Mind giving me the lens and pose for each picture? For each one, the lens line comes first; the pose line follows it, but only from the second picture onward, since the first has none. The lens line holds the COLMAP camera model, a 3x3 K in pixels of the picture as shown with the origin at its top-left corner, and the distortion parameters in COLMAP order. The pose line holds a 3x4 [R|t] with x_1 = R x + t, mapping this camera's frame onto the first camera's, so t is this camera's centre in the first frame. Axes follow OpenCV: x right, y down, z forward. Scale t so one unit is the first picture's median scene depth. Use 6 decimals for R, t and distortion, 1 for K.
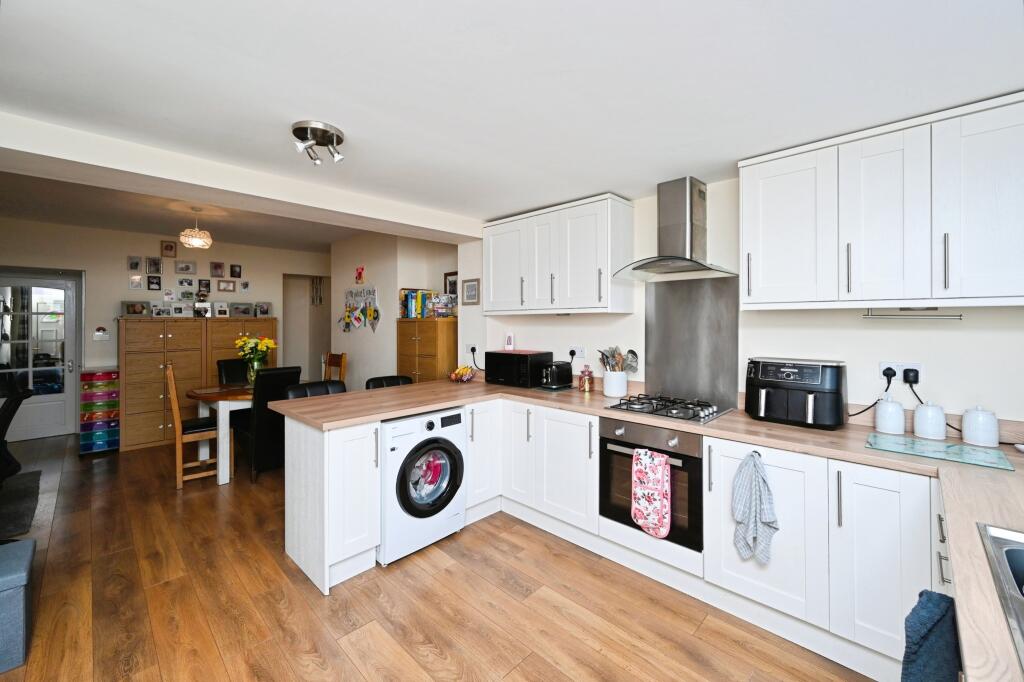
lens RADIAL K [[414.7, 0, 513.4], [0, 414.7, 322.3], [0, 0, 1]] dist [0.001224, 0.000407]
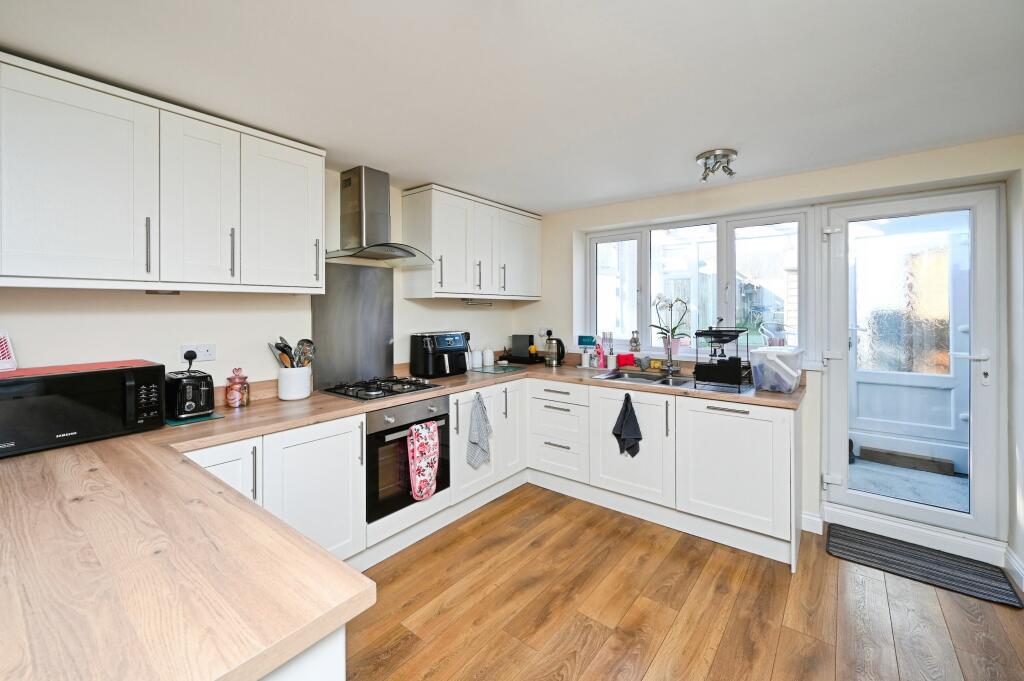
lens RADIAL K [[418.0, 0, 508.7], [0, 418.0, 309.1], [0, 0, 1]] dist [-0.000444, 0.000052]
pose [[-0.093079, 0.000264, 0.995659, -0.781497], [0.003425, 0.999994, 0.000055, 0.009110], [-0.995653, 0.003415, -0.093079, 0.866971]]
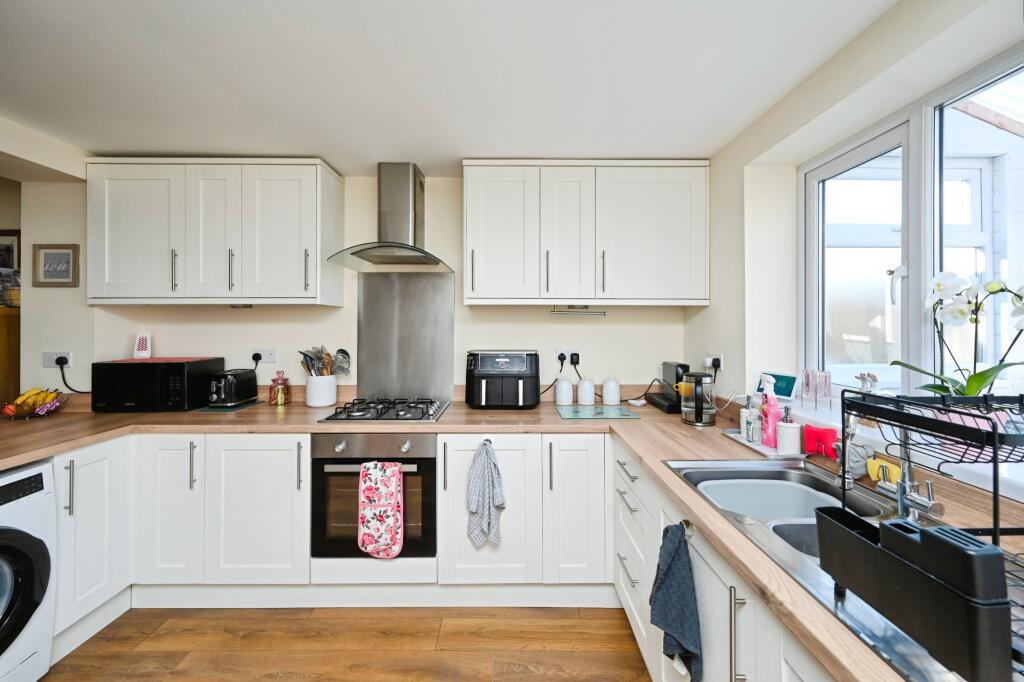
lens RADIAL K [[414.7, 0, 513.4], [0, 414.7, 322.3], [0, 0, 1]] dist [0.001224, 0.000407]
pose [[0.715429, 0.004541, 0.698671, -0.080818], [-0.001530, 0.999987, -0.004933, 0.019038], [-0.698684, 0.002461, 0.715426, 0.176931]]
